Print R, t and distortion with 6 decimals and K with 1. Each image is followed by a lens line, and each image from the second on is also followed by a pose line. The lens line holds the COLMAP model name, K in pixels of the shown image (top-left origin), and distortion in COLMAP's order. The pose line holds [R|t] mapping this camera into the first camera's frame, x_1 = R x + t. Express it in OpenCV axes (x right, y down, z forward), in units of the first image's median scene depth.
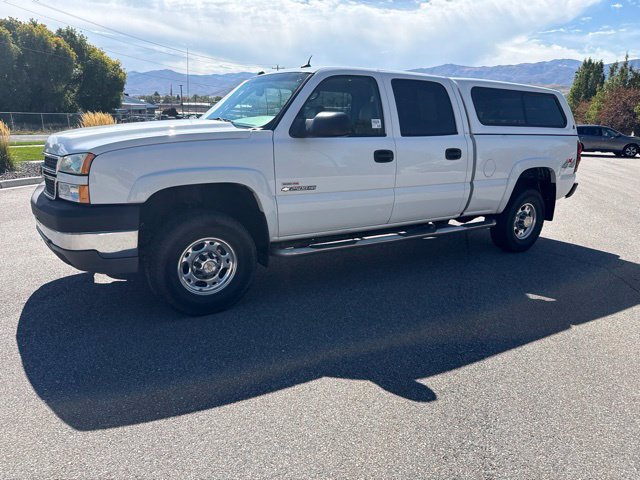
lens RADIAL K [[457.7, 0, 317.5], [0, 457.7, 245.7], [0, 0, 1]] dist [0.030387, -0.028739]
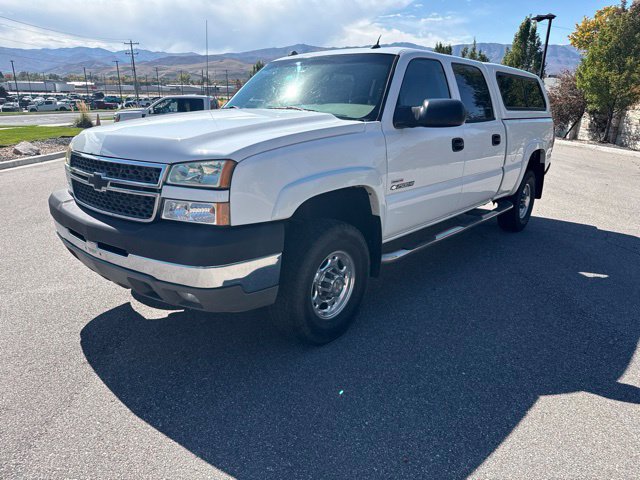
lens RADIAL K [[457.7, 0, 317.5], [0, 457.7, 245.7], [0, 0, 1]] dist [0.030387, -0.028739]
pose [[0.956836, -0.094422, 0.274862, -0.398198], [0.083469, 0.995189, 0.051302, -0.059456], [-0.278384, -0.026145, 0.960114, 0.157722]]
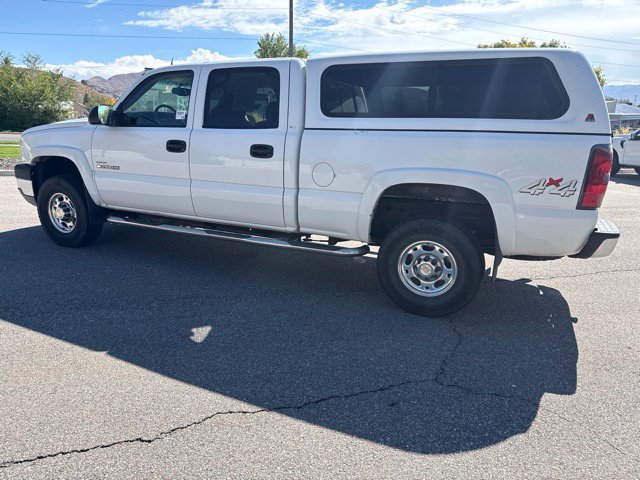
lens RADIAL K [[457.7, 0, 317.5], [0, 457.7, 245.7], [0, 0, 1]] dist [0.030387, -0.028739]
pose [[0.536002, 0.204289, -0.819127, 1.159532], [-0.225445, 0.969680, 0.094315, -0.143564], [0.813558, 0.134115, 0.565806, 0.683166]]
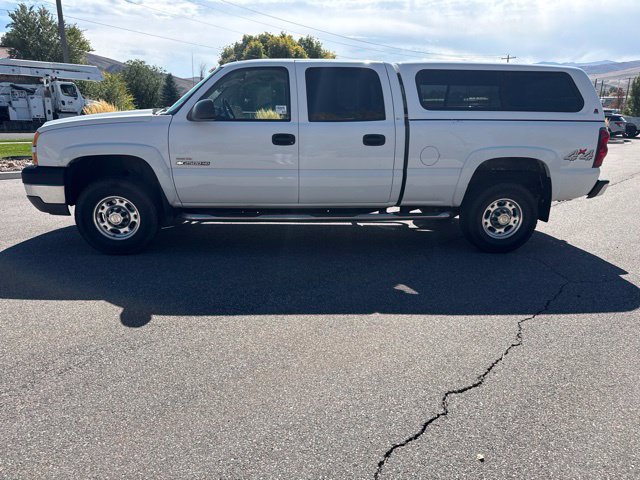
lens RADIAL K [[457.7, 0, 317.5], [0, 457.7, 245.7], [0, 0, 1]] dist [0.030387, -0.028739]
pose [[0.882209, 0.115892, -0.456374, 0.722546], [-0.112263, 0.993056, 0.035164, 0.009653], [0.457280, 0.020211, 0.889093, 0.065144]]
